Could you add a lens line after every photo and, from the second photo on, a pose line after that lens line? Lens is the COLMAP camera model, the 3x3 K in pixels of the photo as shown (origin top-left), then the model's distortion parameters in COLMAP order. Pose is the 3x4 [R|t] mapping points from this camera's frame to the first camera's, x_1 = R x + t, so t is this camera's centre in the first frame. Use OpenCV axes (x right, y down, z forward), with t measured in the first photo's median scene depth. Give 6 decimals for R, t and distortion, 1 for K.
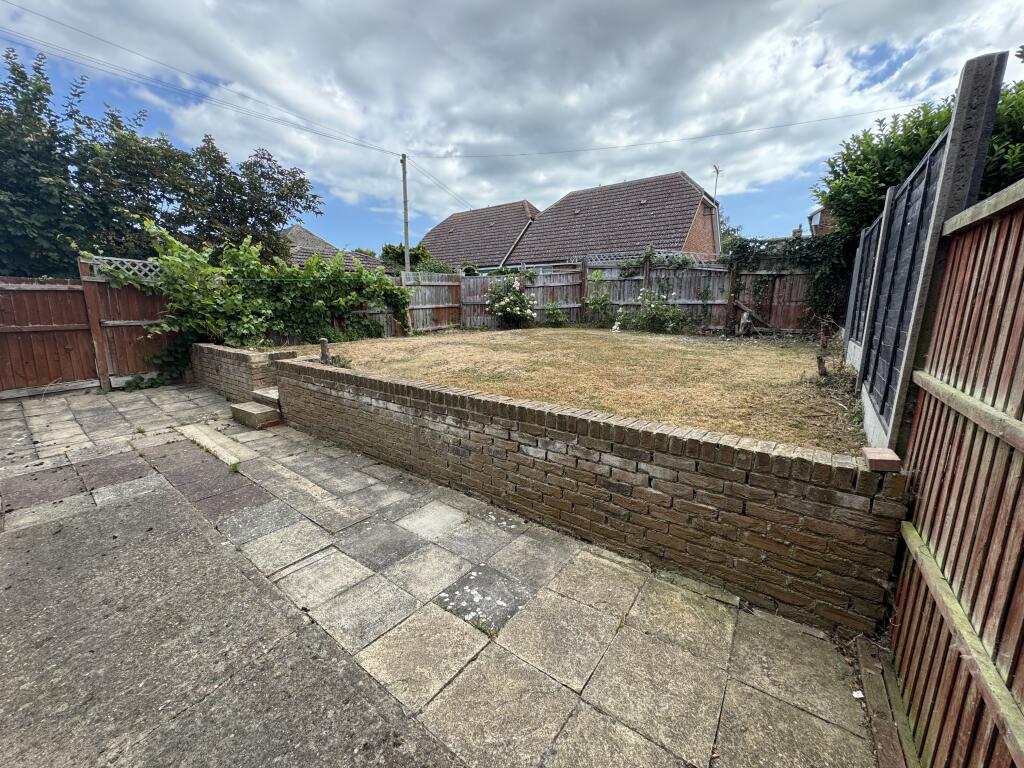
lens RADIAL K [[407.1, 0, 512.0], [0, 407.1, 384.0], [0, 0, 1]] dist [-0.002197, 0.000093]
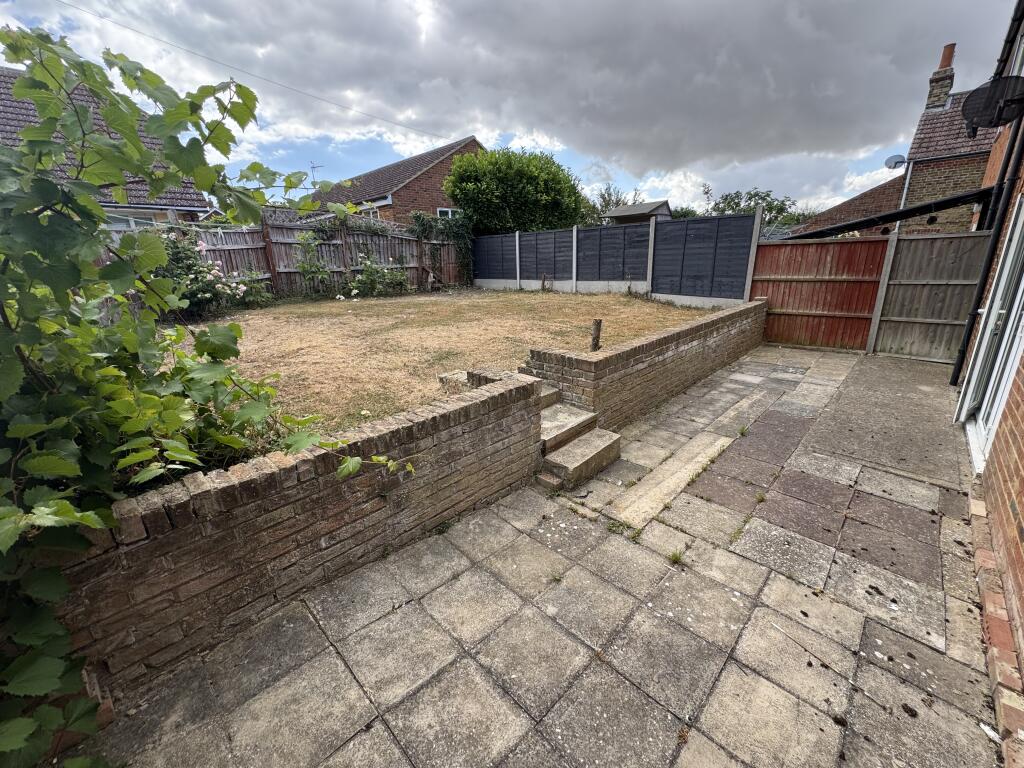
lens RADIAL K [[407.1, 0, 512.0], [0, 407.1, 384.0], [0, 0, 1]] dist [-0.002197, 0.000093]
pose [[0.117902, -0.302176, 0.945933, -1.547625], [0.222494, 0.936397, 0.271398, -0.295861], [-0.967779, 0.178466, 0.177635, 1.239647]]
